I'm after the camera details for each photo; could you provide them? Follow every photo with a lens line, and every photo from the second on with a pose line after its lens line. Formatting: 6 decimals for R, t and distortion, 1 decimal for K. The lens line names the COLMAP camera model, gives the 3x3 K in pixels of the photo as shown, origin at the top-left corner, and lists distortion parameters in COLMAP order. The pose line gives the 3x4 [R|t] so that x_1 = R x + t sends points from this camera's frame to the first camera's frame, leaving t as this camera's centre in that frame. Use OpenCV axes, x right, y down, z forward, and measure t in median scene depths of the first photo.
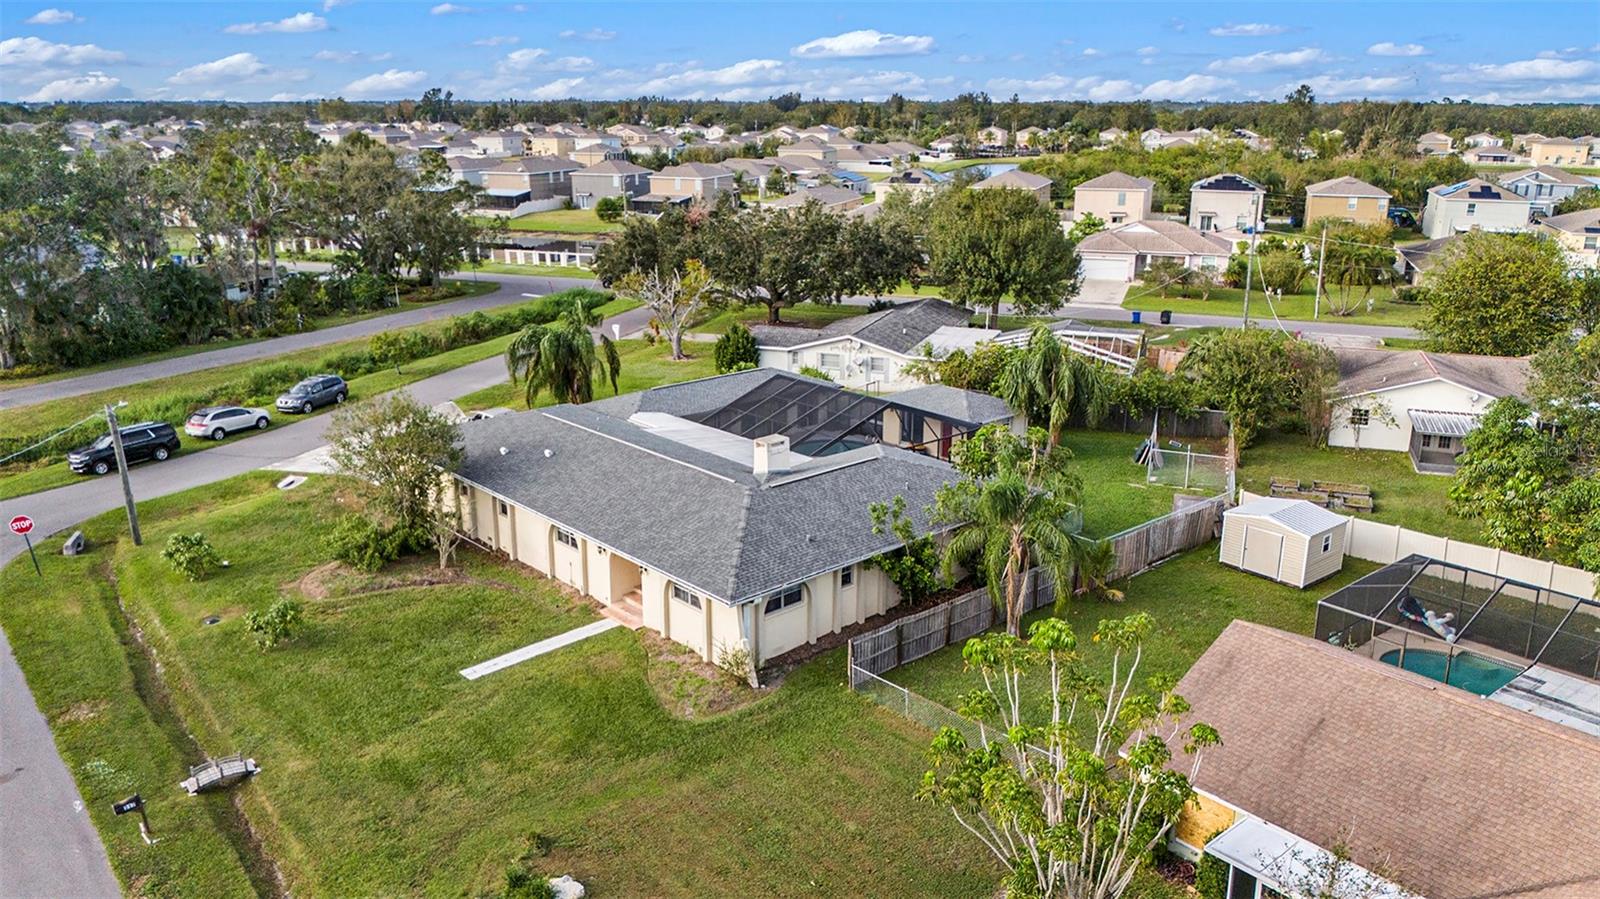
lens RADIAL K [[1187.6, 0, 793.6], [0, 1187.6, 451.3], [0, 0, 1]] dist [0.005994, -0.001041]
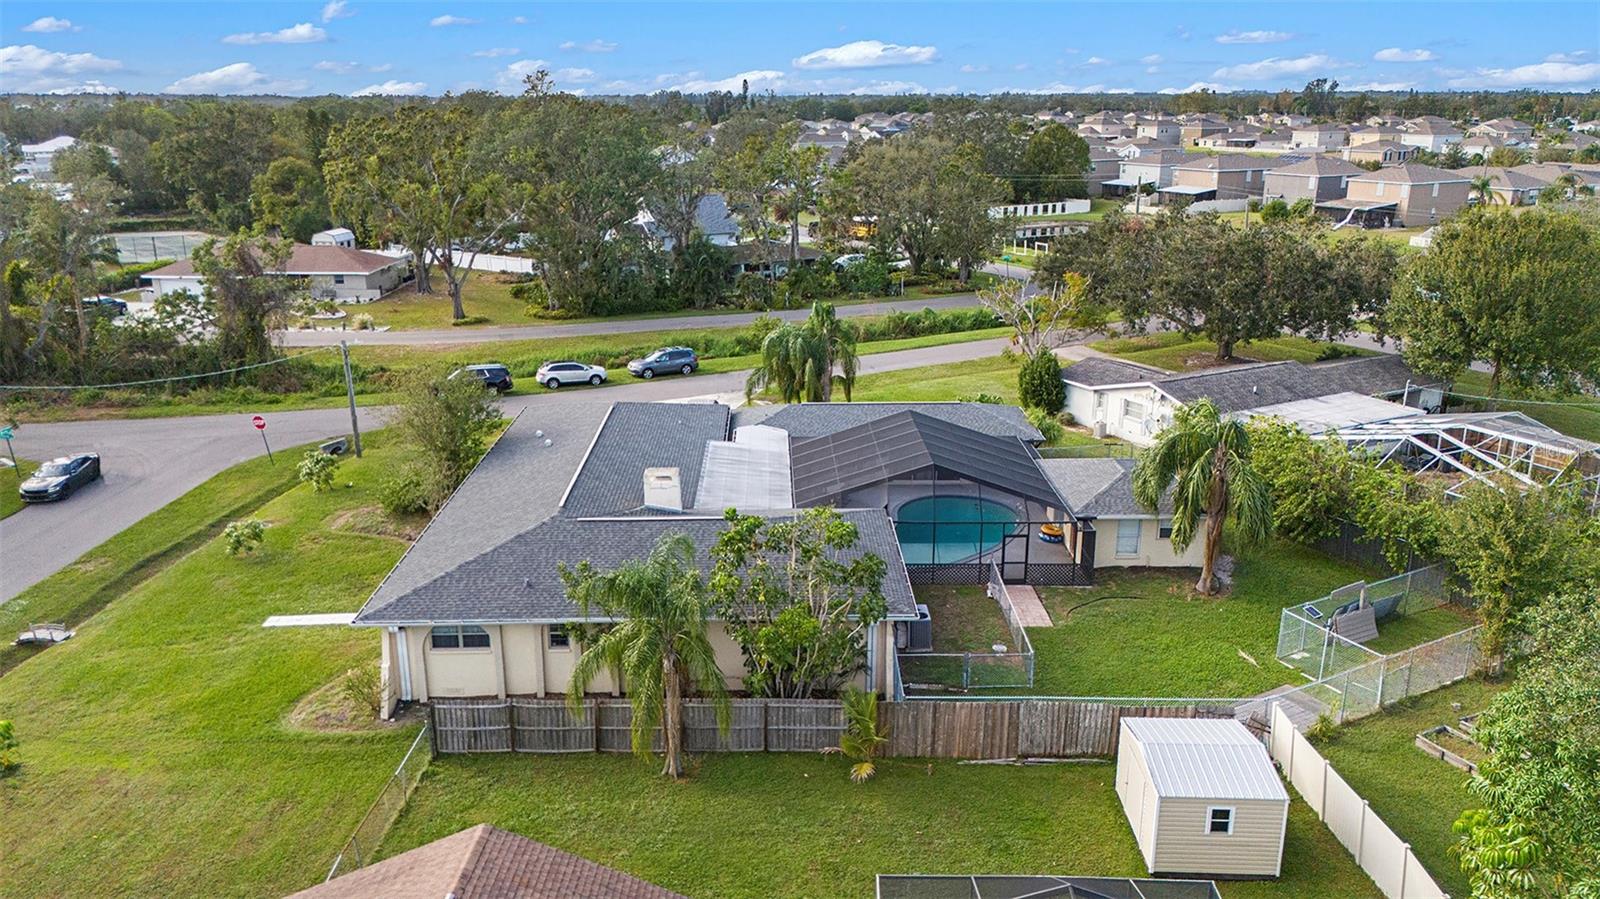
lens RADIAL K [[1187.6, 0, 793.6], [0, 1187.6, 451.3], [0, 0, 1]] dist [0.005994, -0.001041]
pose [[0.742078, 0.184991, -0.644281, 0.383391], [-0.181482, 0.980714, 0.072560, -0.065872], [0.645278, 0.063080, 0.761339, 0.244290]]
